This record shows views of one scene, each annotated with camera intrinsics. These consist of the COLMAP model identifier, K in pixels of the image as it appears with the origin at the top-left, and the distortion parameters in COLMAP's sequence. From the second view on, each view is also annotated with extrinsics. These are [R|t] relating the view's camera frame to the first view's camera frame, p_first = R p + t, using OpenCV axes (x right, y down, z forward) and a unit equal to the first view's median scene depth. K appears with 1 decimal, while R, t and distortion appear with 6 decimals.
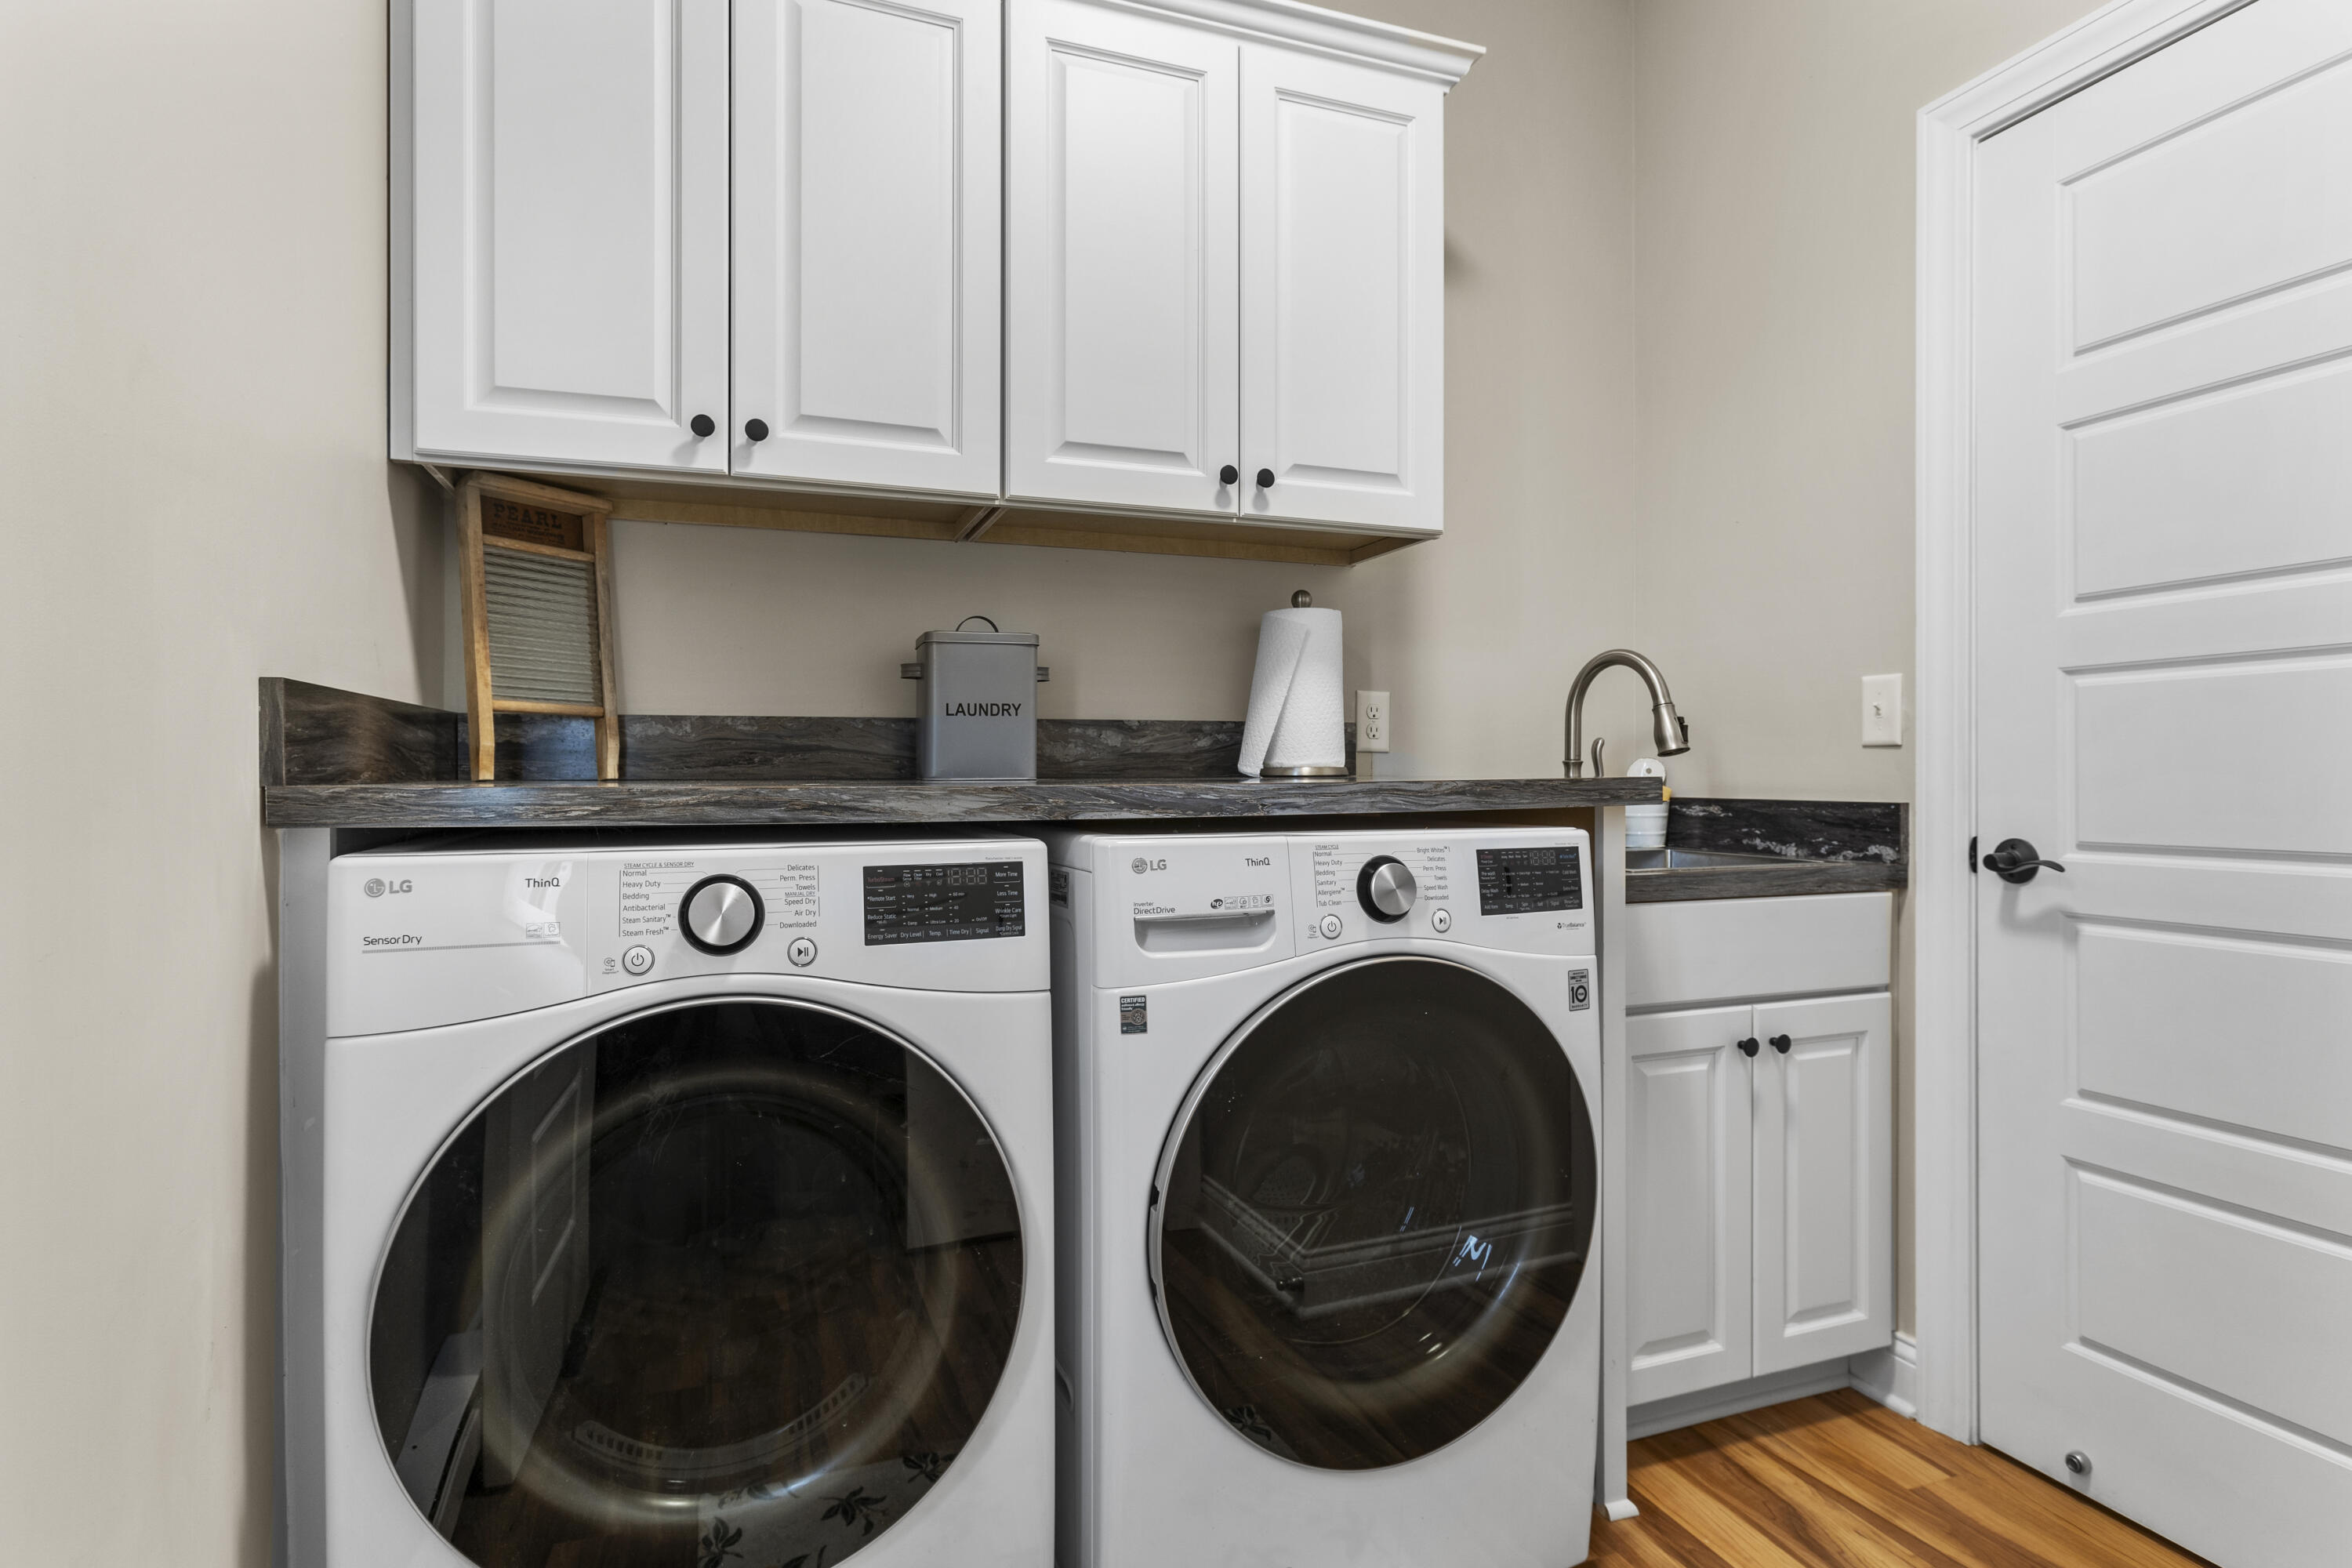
lens RADIAL K [[1254.5, 0, 1177.6], [0, 1254.5, 778.0], [0, 0, 1]] dist [0.001036, 0.003144]
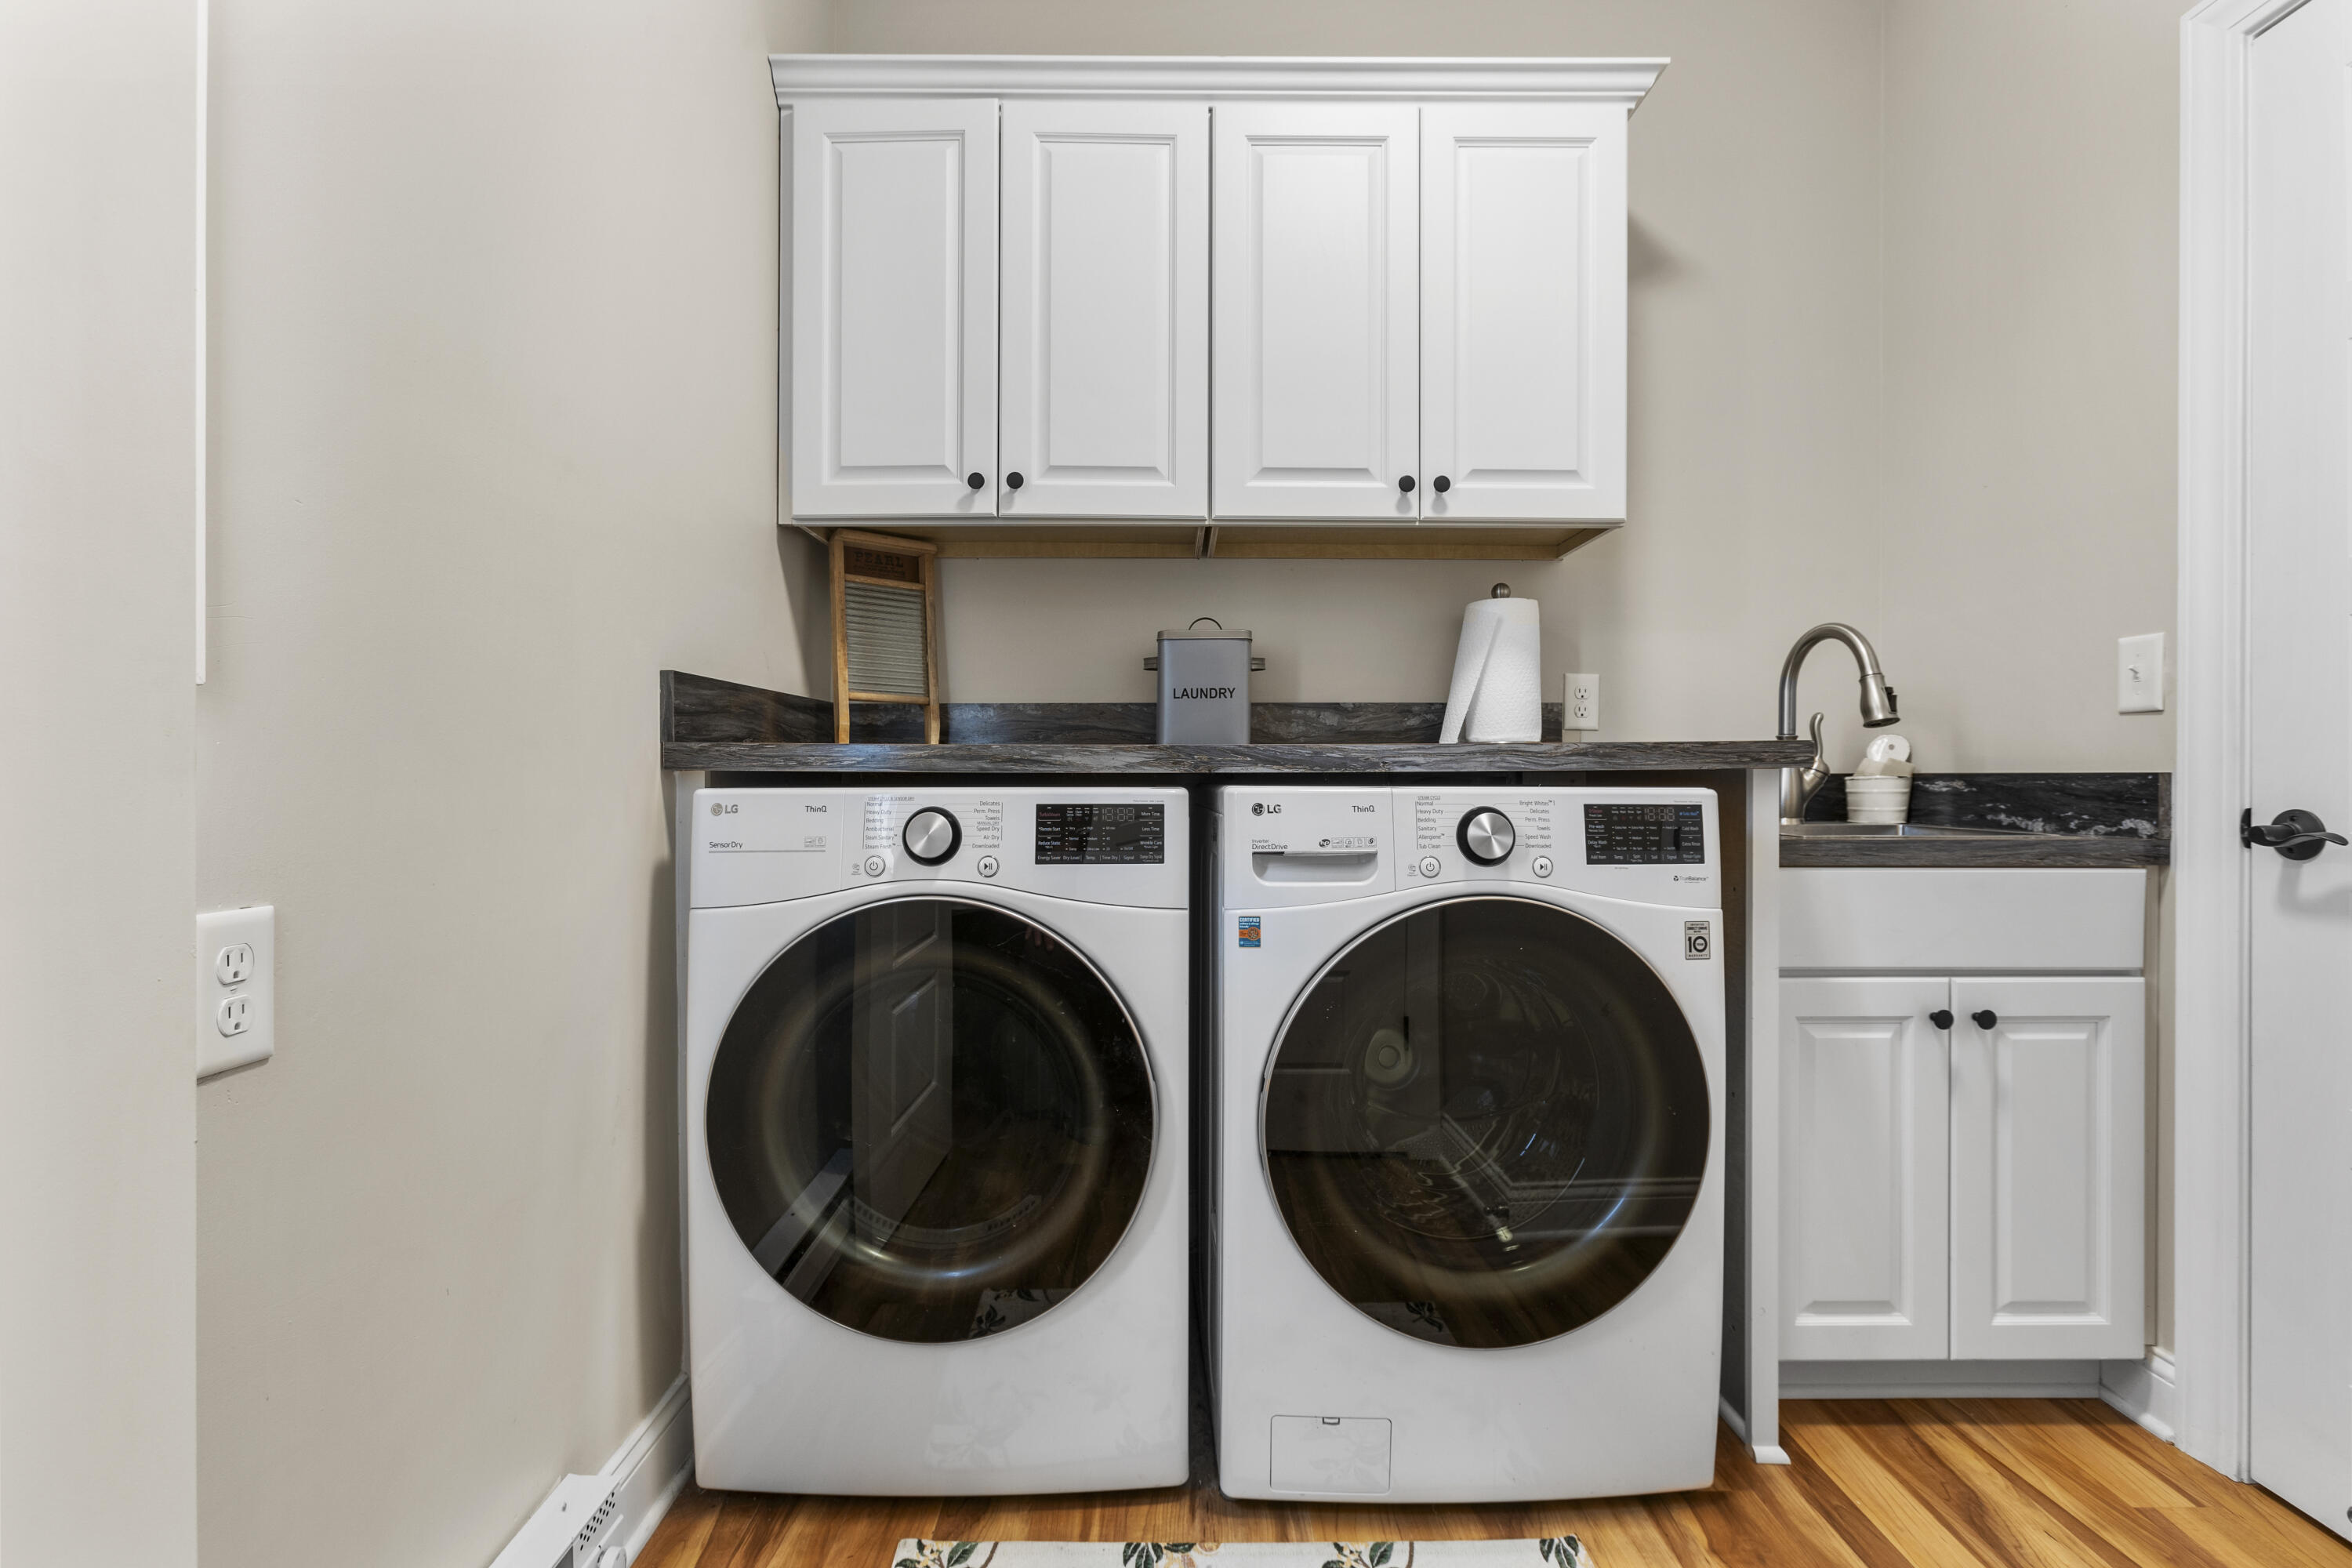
lens RADIAL K [[1098.6, 0, 1175.3], [0, 1098.6, 781.4], [0, 0, 1]] dist [0.003760, 0.000858]
pose [[0.935952, 0.004312, -0.352100, 0.202352], [-0.004870, 0.999988, -0.000697, 0.033144], [0.352093, 0.002367, 0.935962, -0.014603]]
